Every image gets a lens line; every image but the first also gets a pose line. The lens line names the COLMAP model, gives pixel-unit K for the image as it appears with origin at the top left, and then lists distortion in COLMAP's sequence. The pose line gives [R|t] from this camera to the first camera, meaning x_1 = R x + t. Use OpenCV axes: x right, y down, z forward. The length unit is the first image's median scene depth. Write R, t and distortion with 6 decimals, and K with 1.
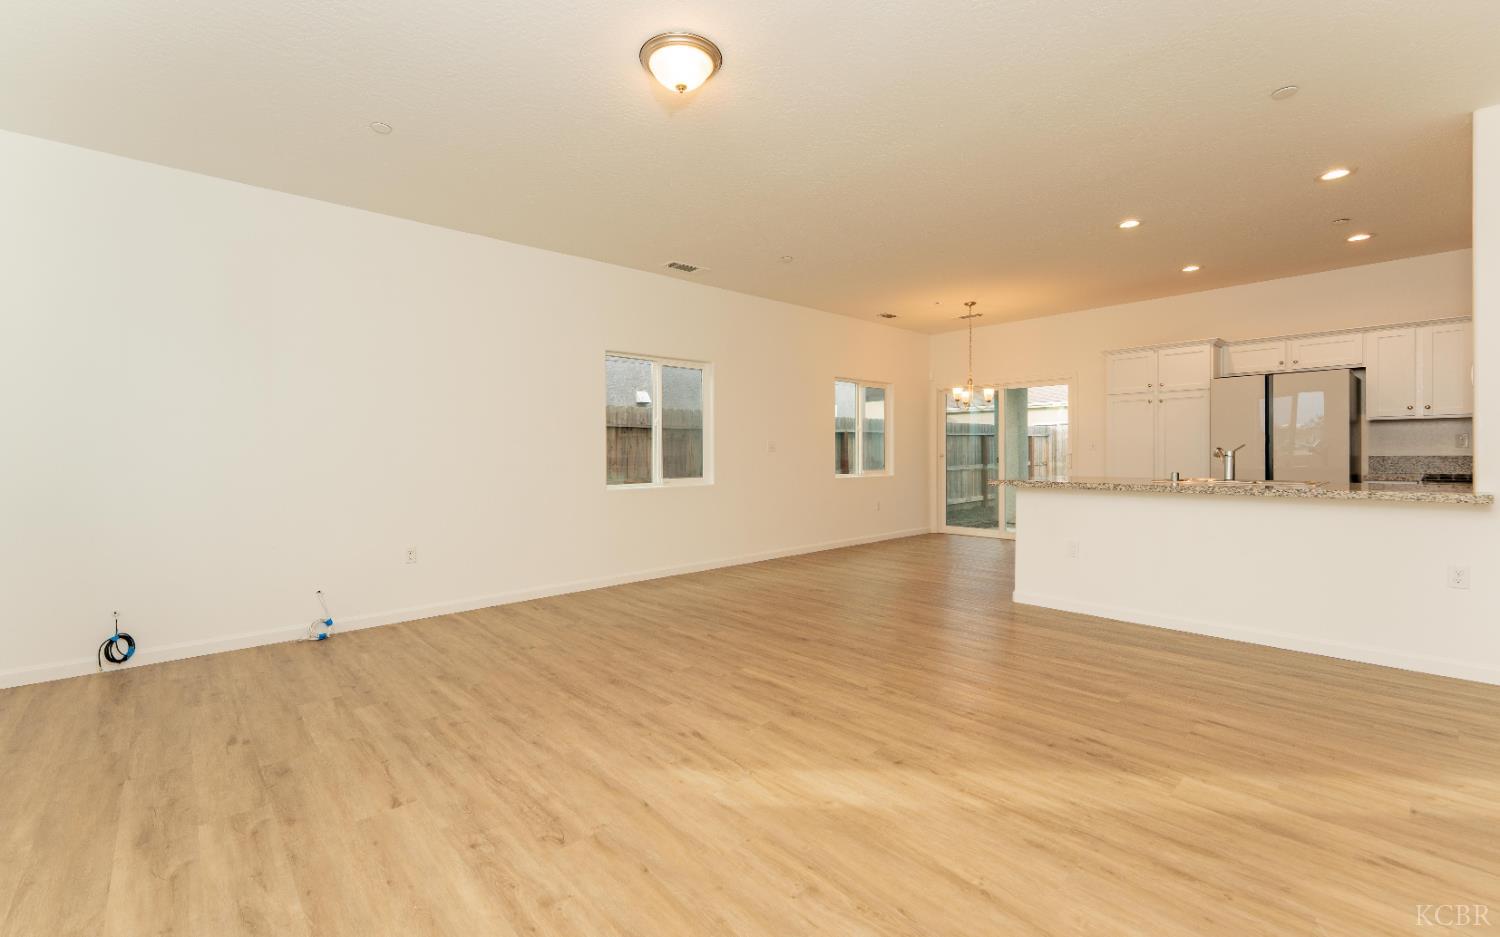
lens RADIAL K [[634.7, 0, 747.8], [0, 634.7, 459.3], [0, 0, 1]] dist [0.004812, -0.000198]
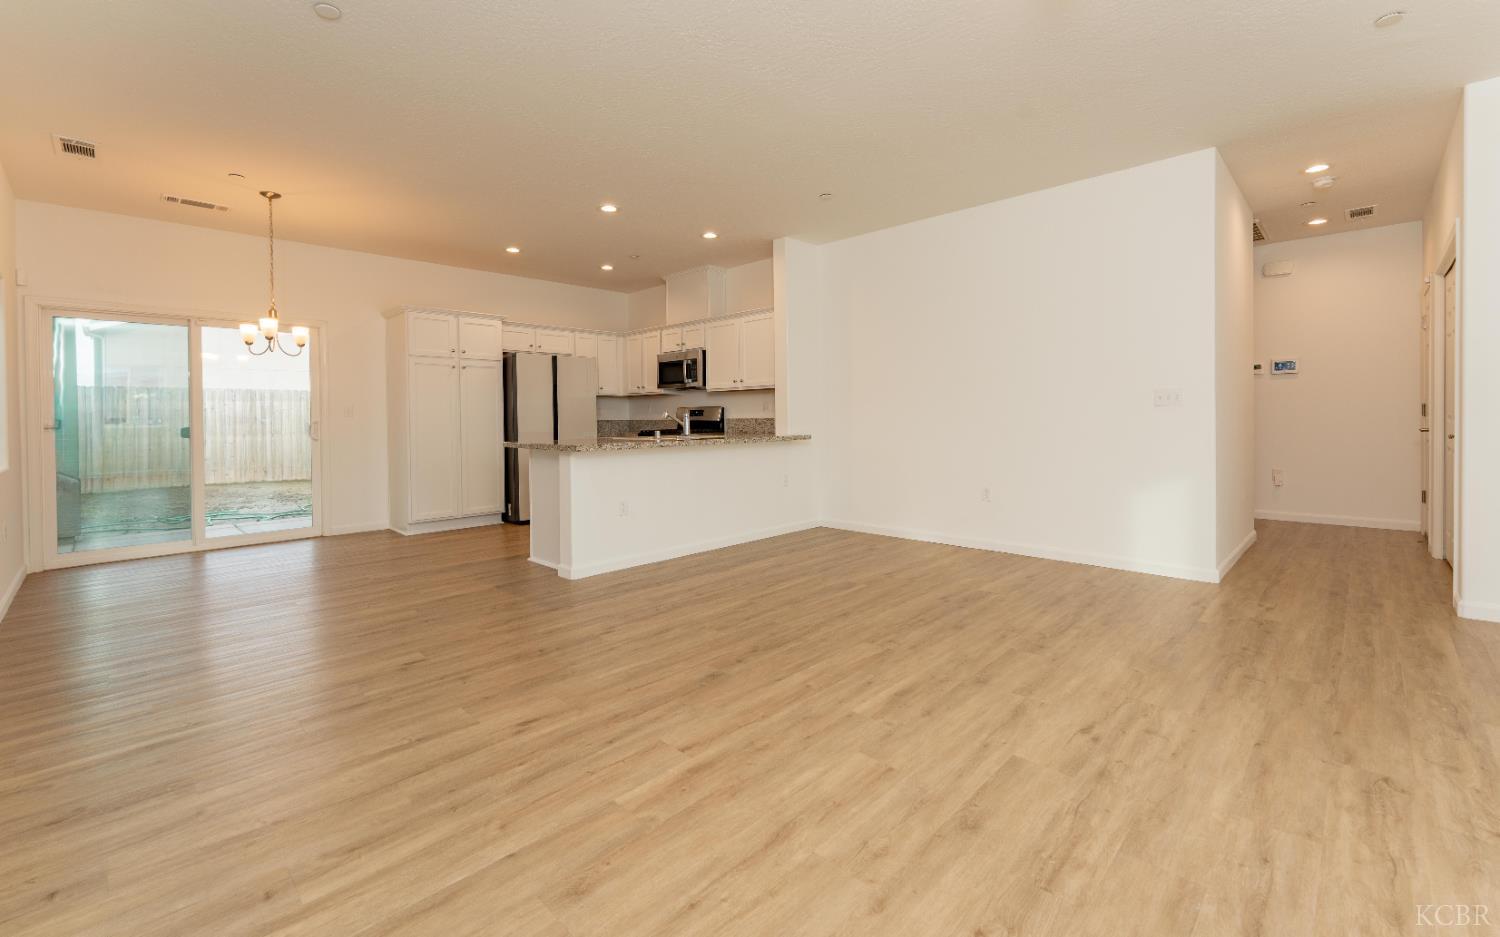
lens RADIAL K [[634.7, 0, 719.4], [0, 634.7, 421.1], [0, 0, 1]] dist [0.004812, -0.000198]
pose [[-0.045556, -0.002001, 0.998960, -0.715184], [0.021078, 0.999773, 0.002963, -0.000350], [-0.998739, 0.021191, -0.045503, 1.186755]]
